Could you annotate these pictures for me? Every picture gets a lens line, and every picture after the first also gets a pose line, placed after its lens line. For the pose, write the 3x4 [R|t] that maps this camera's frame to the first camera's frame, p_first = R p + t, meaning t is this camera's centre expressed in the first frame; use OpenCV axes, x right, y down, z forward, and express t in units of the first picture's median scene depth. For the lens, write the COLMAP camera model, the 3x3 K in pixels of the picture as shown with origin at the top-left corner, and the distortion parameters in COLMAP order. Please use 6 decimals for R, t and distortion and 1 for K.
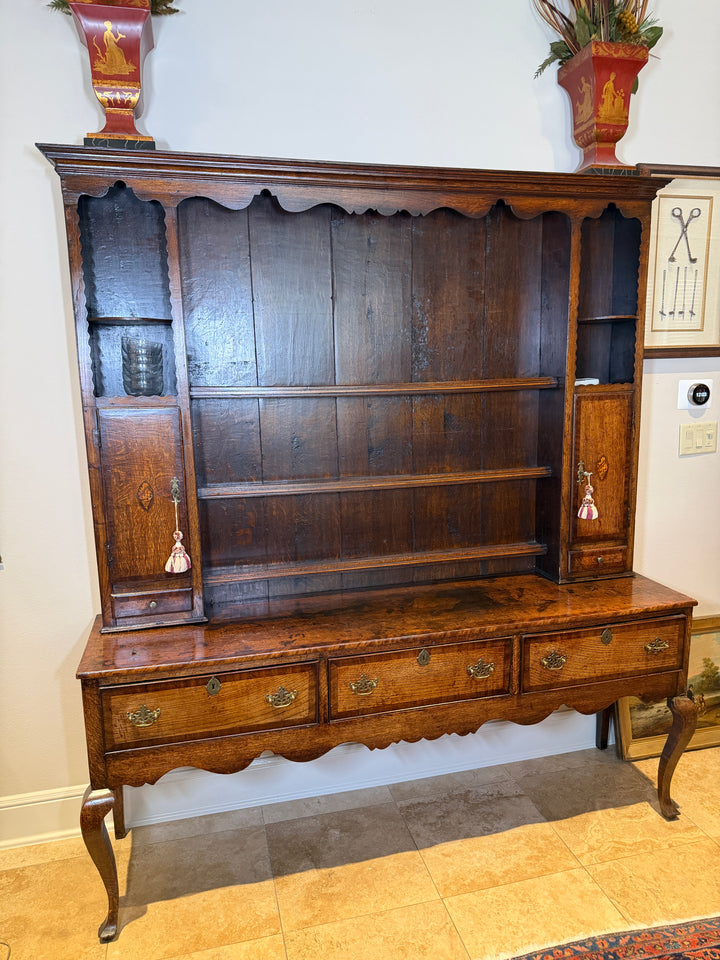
lens RADIAL K [[666.9, 0, 360.0], [0, 666.9, 480.0], [0, 0, 1]] dist [0.083526, -0.112492]
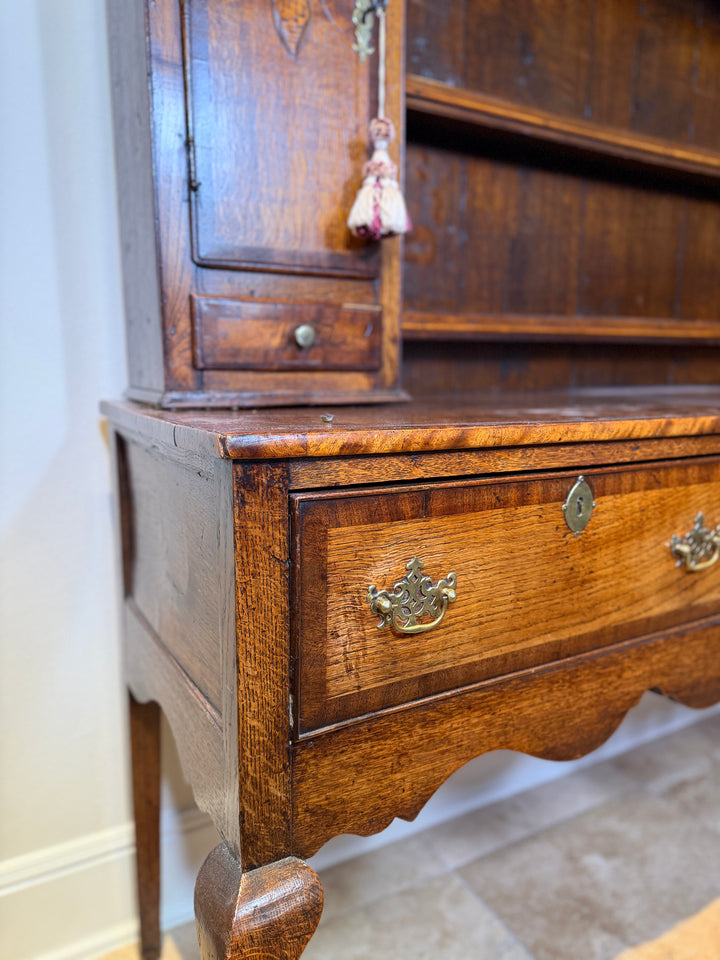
lens RADIAL K [[676.3, 0, 358.8], [0, 676.3, 475.9], [0, 0, 1]] dist [0.153806, -0.331759]
pose [[0.962305, -0.025211, 0.270803, -0.370878], [0.025041, 0.999678, 0.004083, 0.254341], [-0.270819, 0.002853, 0.962626, 0.617815]]
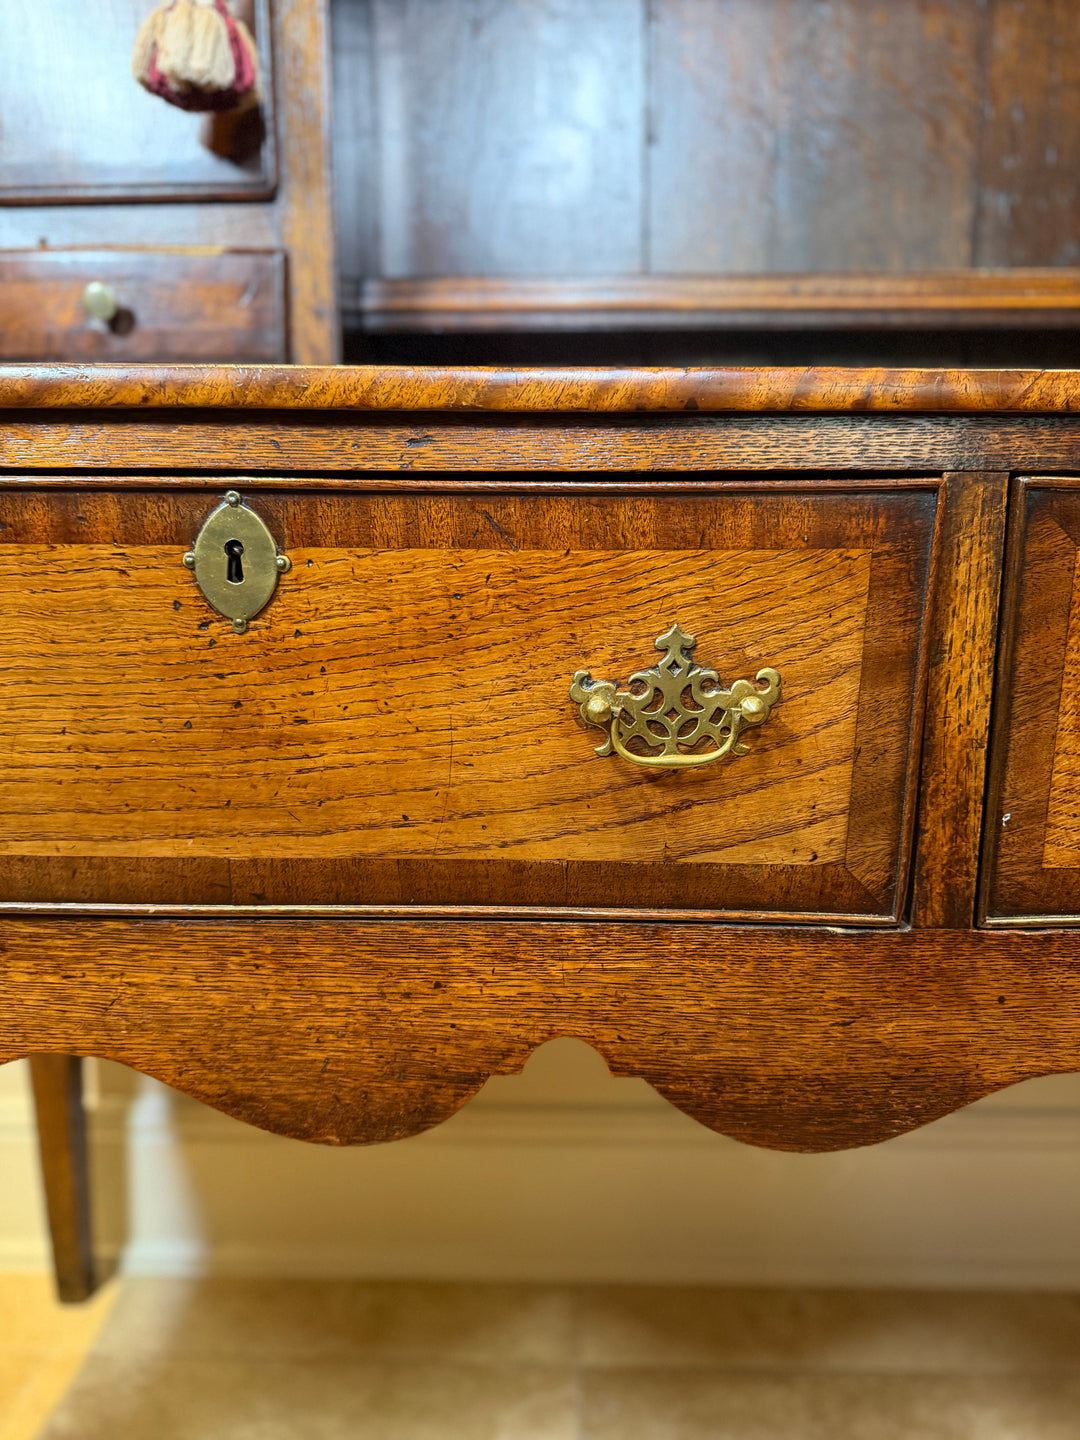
lens RADIAL K [[1014.5, 0, 538.2], [0, 1014.5, 713.8], [0, 0, 1]] dist [0.153806, -0.331759]
pose [[0.963861, 0.058753, -0.259845, -0.078989], [-0.057526, 0.998268, 0.012332, 0.296148], [0.260119, 0.003062, 0.965572, 0.703579]]
